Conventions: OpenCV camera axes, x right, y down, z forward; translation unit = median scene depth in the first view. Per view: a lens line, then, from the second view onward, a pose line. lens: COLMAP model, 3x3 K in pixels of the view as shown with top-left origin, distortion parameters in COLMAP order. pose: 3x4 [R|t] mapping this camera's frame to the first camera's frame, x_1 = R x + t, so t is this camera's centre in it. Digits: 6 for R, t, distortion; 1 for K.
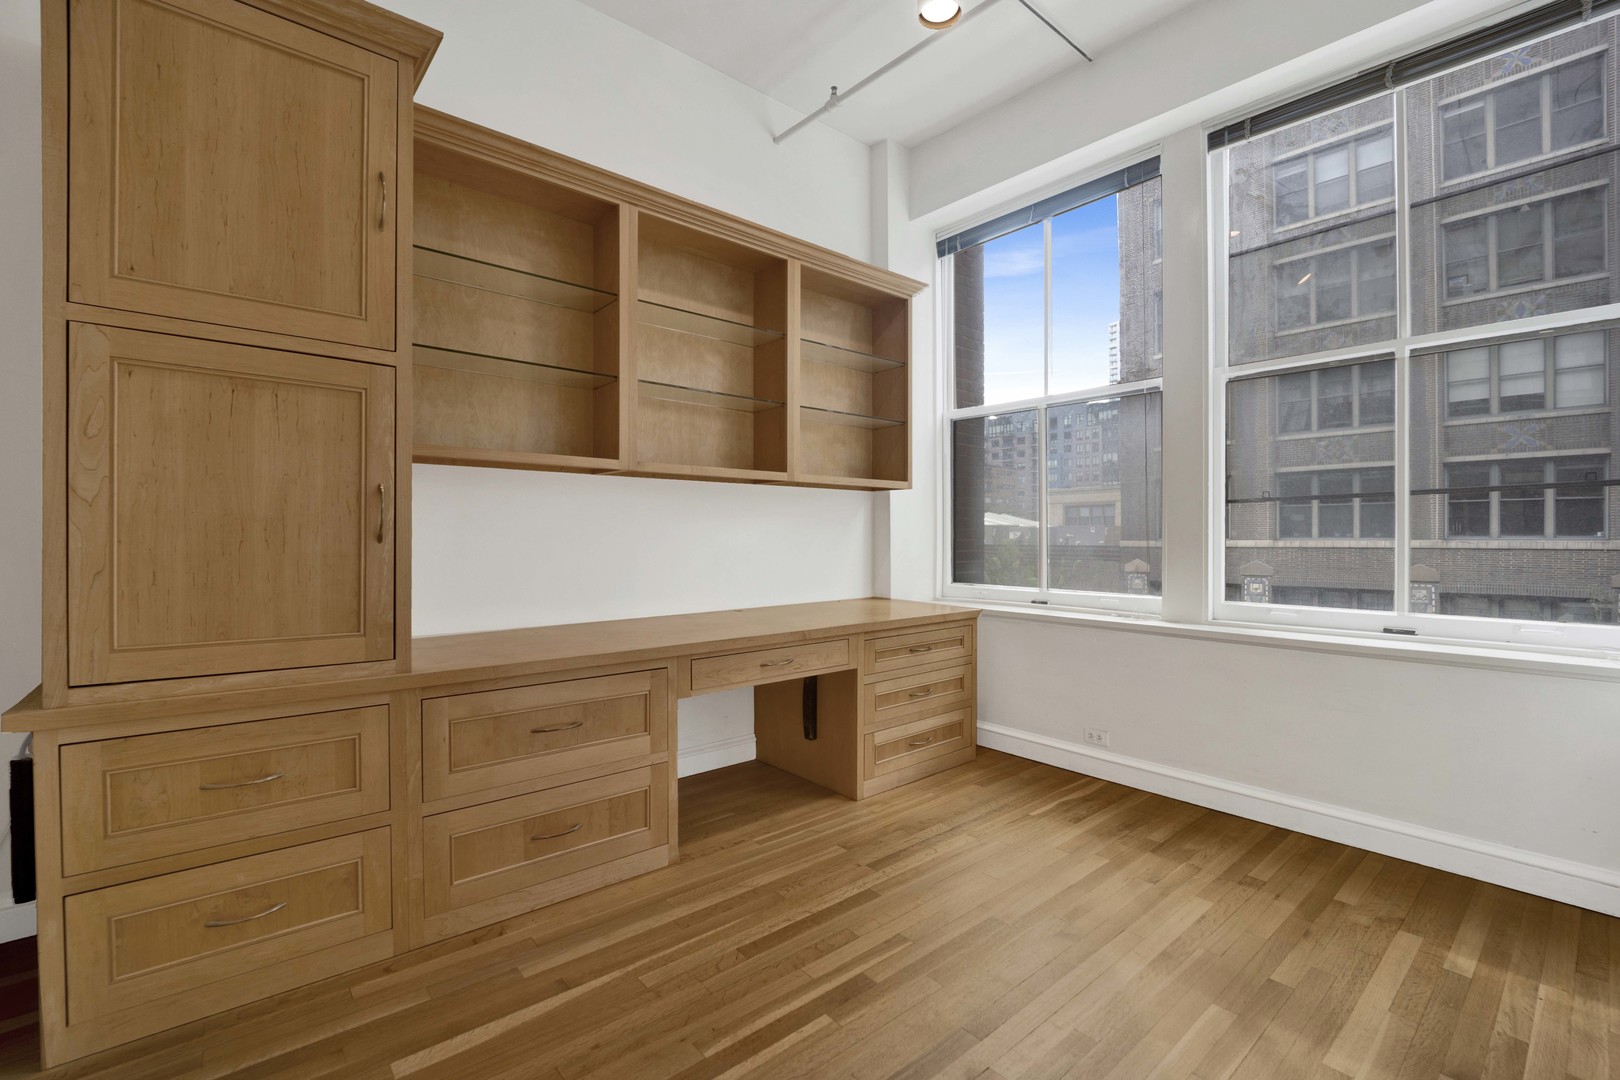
lens RADIAL K [[700.2, 0, 805.2], [0, 700.2, 533.2], [0, 0, 1]] dist [-0.012470, -0.000392]
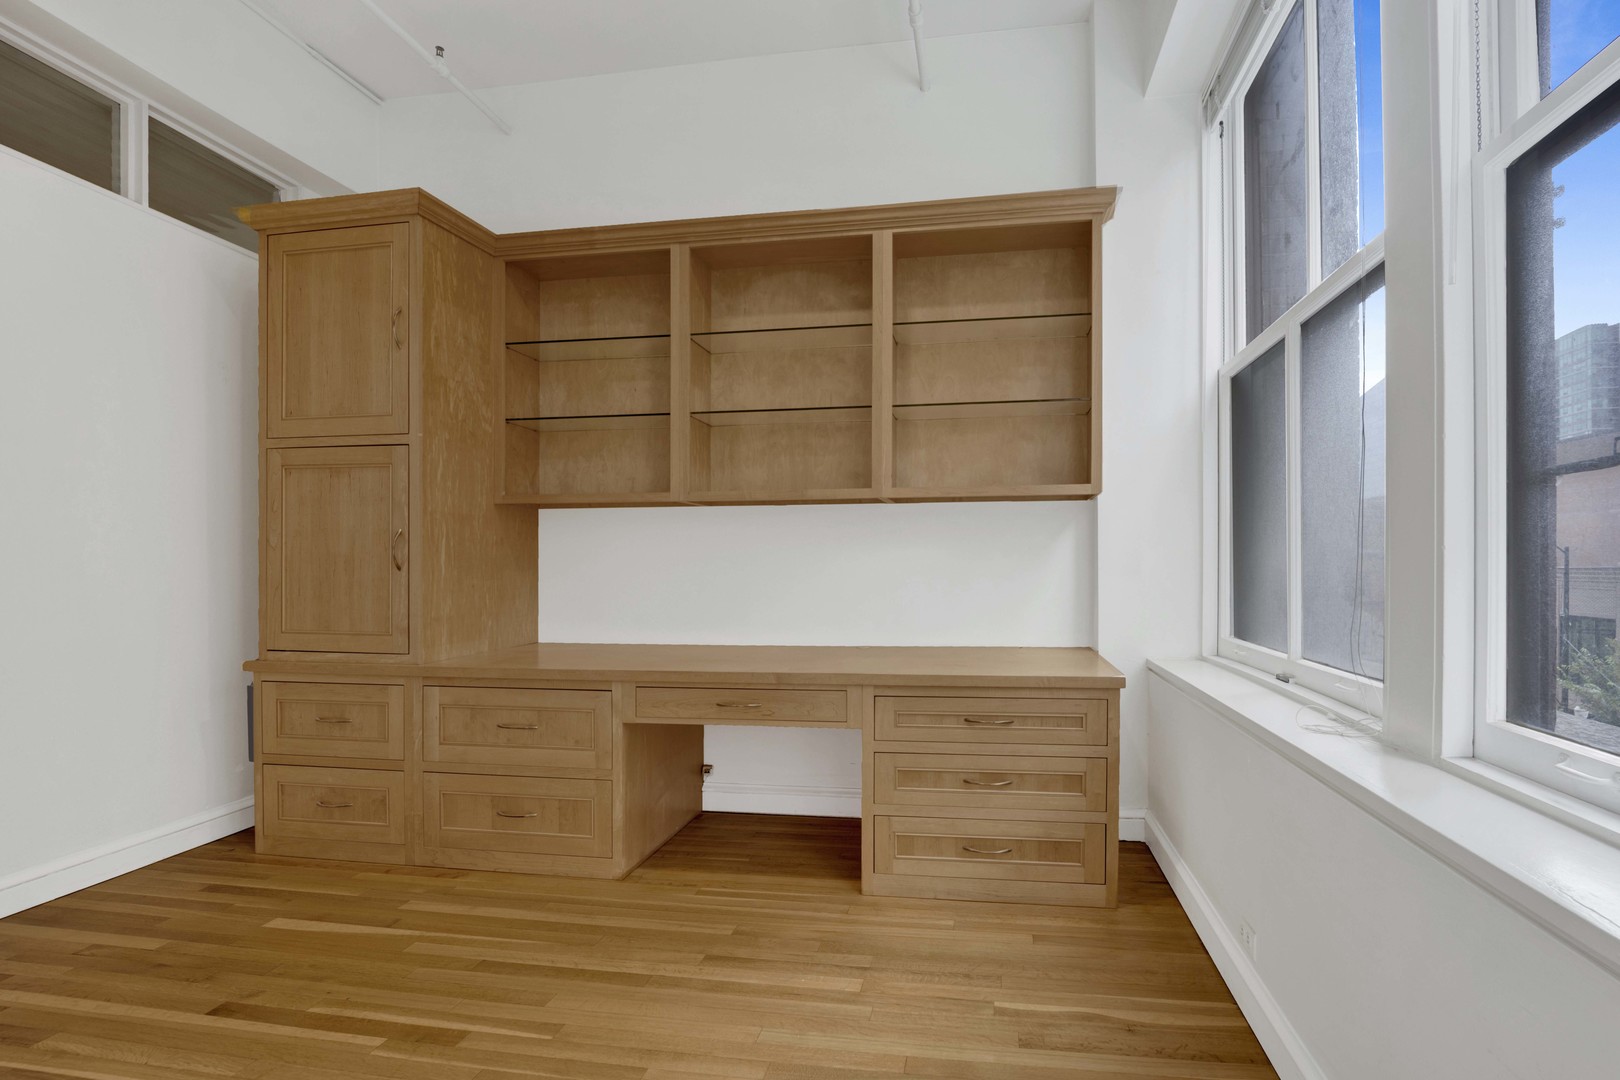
lens RADIAL K [[700.2, 0, 780.0], [0, 700.2, 572.7], [0, 0, 1]] dist [-0.012470, -0.000392]
pose [[0.660151, 0.002880, -0.751127, 0.613328], [0.009785, 0.999875, 0.012433, 0.004428], [0.751069, -0.015557, 0.660041, 0.410337]]
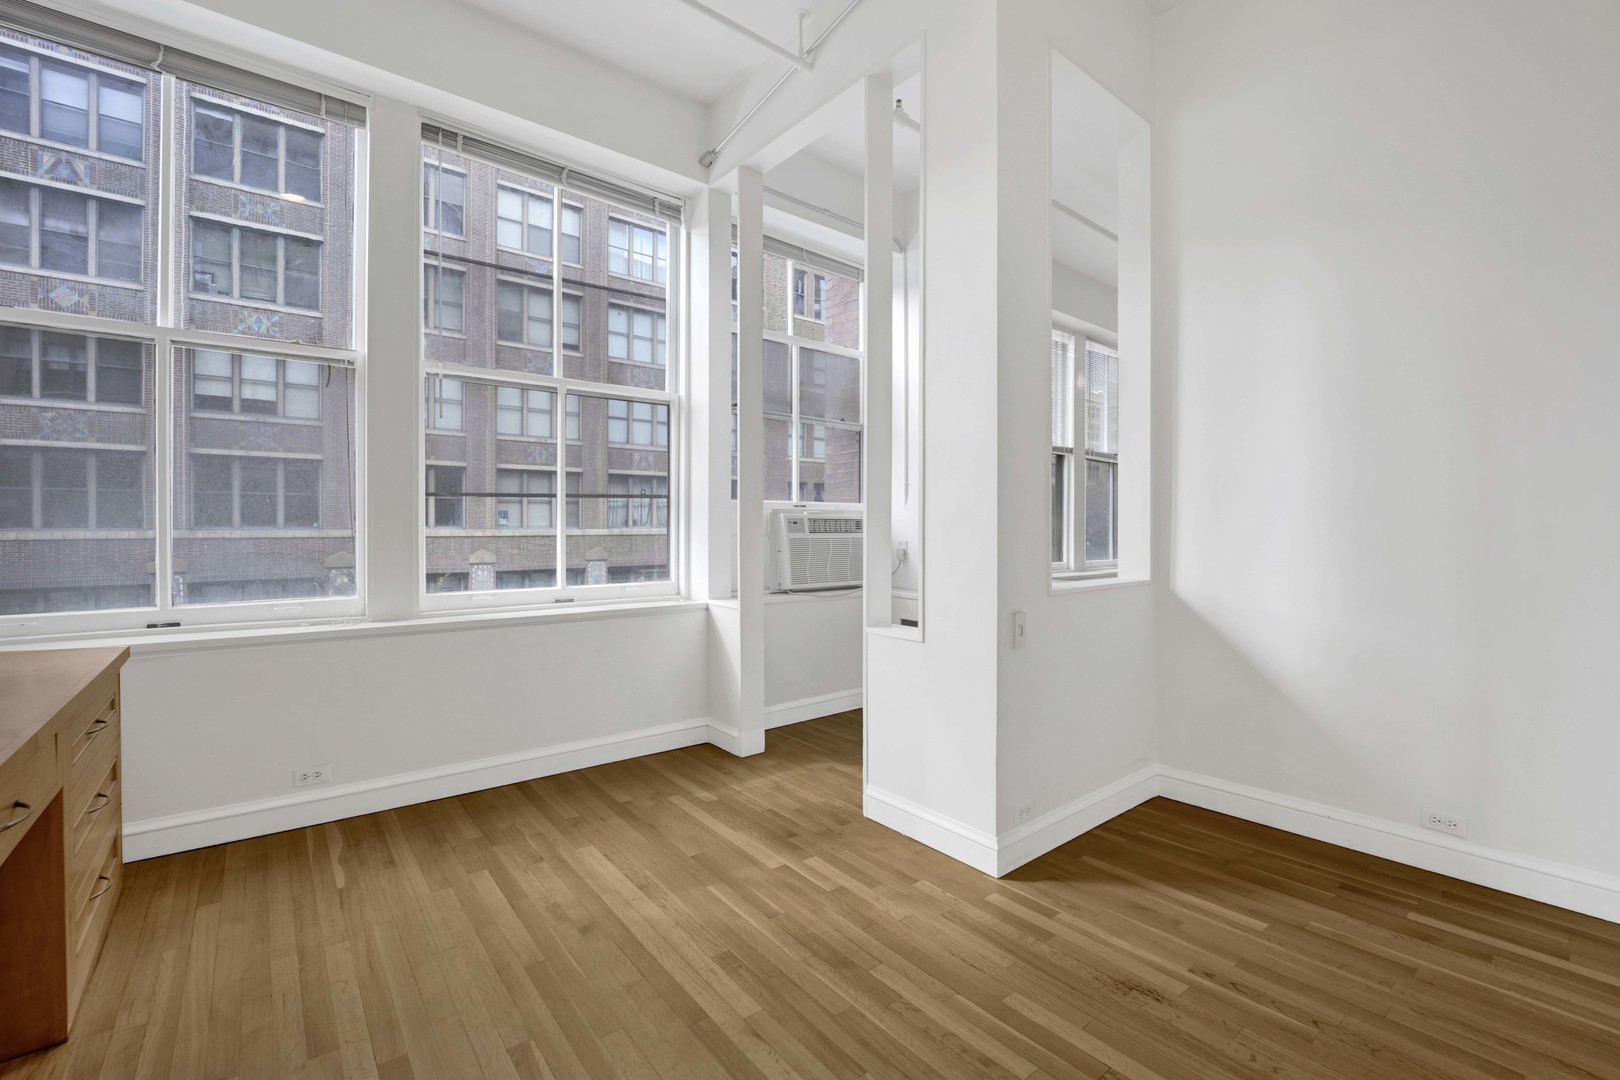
lens RADIAL K [[700.2, 0, 819.3], [0, 700.2, 529.9], [0, 0, 1]] dist [-0.012470, -0.000392]
pose [[0.043685, -0.005903, 0.999028, -0.399933], [-0.004044, 0.999973, 0.006085, -0.002656], [-0.999037, -0.004306, 0.043660, 0.408224]]
